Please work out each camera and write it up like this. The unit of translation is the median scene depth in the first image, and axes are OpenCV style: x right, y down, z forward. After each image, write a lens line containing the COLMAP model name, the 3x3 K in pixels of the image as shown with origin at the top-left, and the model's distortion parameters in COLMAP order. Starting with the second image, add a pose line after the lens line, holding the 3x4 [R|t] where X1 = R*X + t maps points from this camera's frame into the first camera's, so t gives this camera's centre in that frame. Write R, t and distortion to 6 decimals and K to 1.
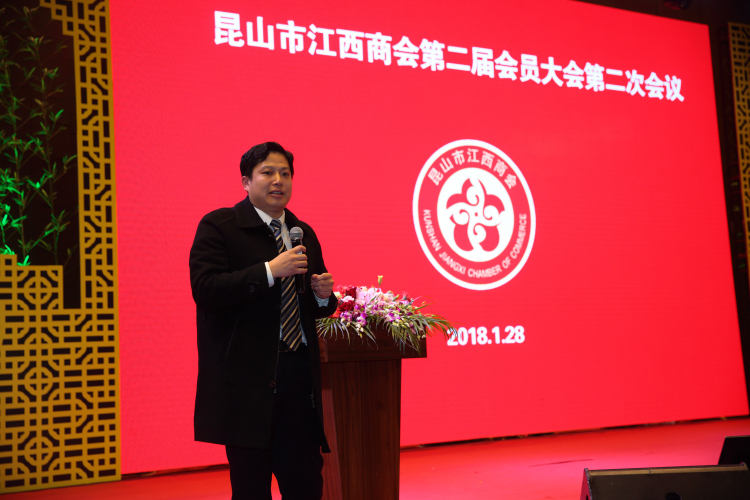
lens RADIAL K [[1096.9, 0, 374.3], [0, 1096.9, 260.9], [0, 0, 1]] dist [0.124312, 0.000000]
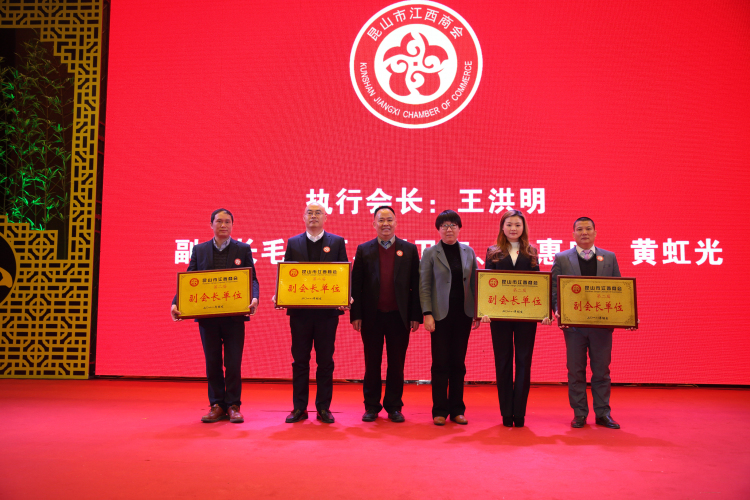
lens RADIAL K [[706.3, 0, 369.2], [0, 706.3, 261.2], [0, 0, 1]] dist [-0.012808, 0.060241]
pose [[0.795673, 0.009000, -0.605659, 0.598583], [0.011341, 0.999493, 0.029750, 0.021545], [0.605620, -0.030540, 0.795168, 0.487572]]
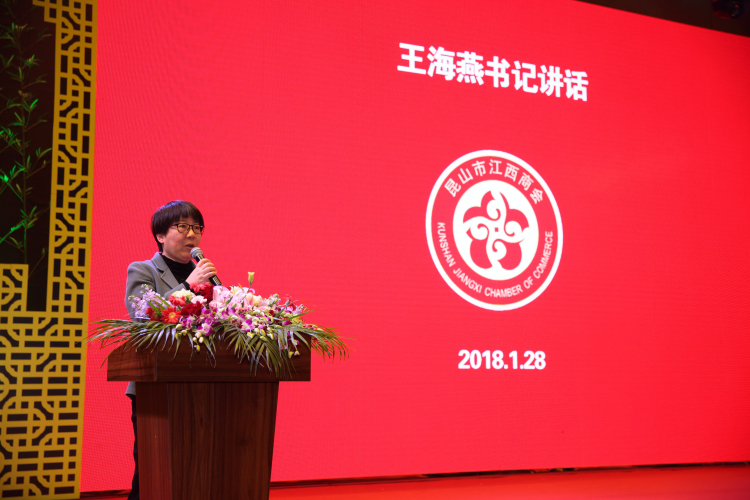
lens RADIAL K [[1003.3, 0, 371.1], [0, 1003.3, 257.1], [0, 0, 1]] dist [0.097759, 0.000000]
pose [[0.994608, 0.033515, -0.098146, 0.087863], [-0.036429, 0.998942, -0.028053, 0.011028], [0.097102, 0.031477, 0.994777, 0.169867]]
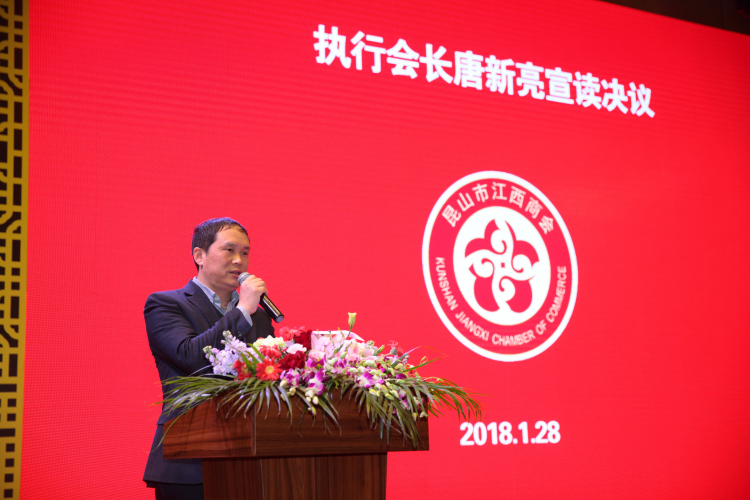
lens RADIAL K [[1170.9, 0, 374.7], [0, 1170.9, 255.6], [0, 0, 1]] dist [0.157248, 0.000000]
pose [[0.999840, 0.012765, -0.012537, 0.013939], [-0.013639, 0.997289, -0.072313, 0.015969], [0.011580, 0.072472, 0.997303, 0.195448]]
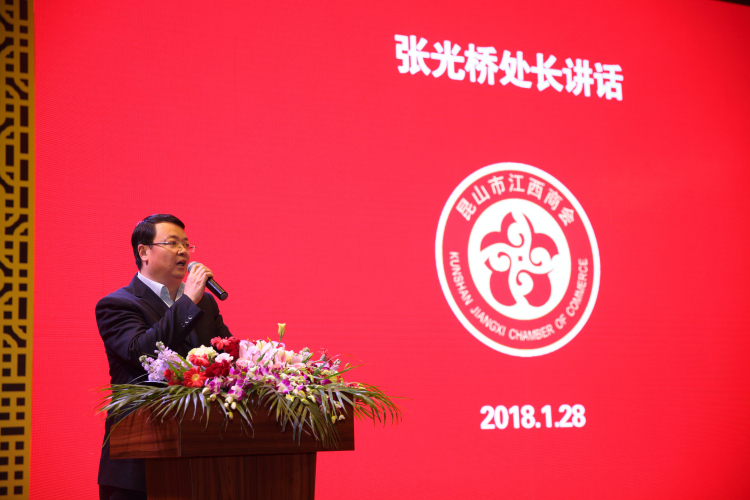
lens RADIAL K [[1243.7, 0, 372.2], [0, 1243.7, 255.7], [0, 0, 1]] dist [0.178611, 0.000000]
pose [[0.997553, 0.002098, -0.069881, 0.061796], [-0.006180, 0.998283, -0.058253, 0.009140], [0.069639, 0.058543, 0.995853, 0.145622]]
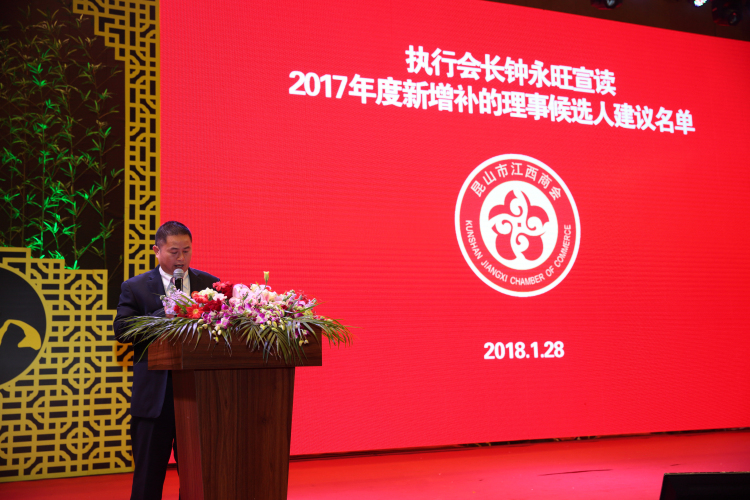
lens RADIAL K [[887.4, 0, 365.6], [0, 887.4, 258.3], [0, 0, 1]] dist [0.060498, 0.000000]
pose [[0.985565, 0.001272, -0.169293, 0.113143], [-0.004863, 0.999772, -0.020796, 0.009690], [0.169228, 0.021319, 0.985346, 0.174241]]
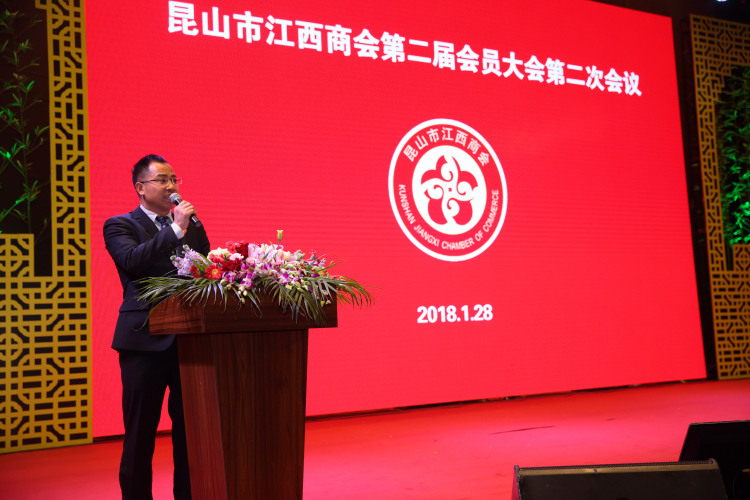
lens RADIAL K [[887.4, 0, 373.8], [0, 887.4, 261.2], [0, 0, 1]] dist [0.060498, 0.000000]
pose [[0.999616, 0.001368, -0.027675, 0.053275], [-0.000889, 0.999850, 0.017310, 0.014162], [0.027694, -0.017279, 0.999467, 0.178018]]
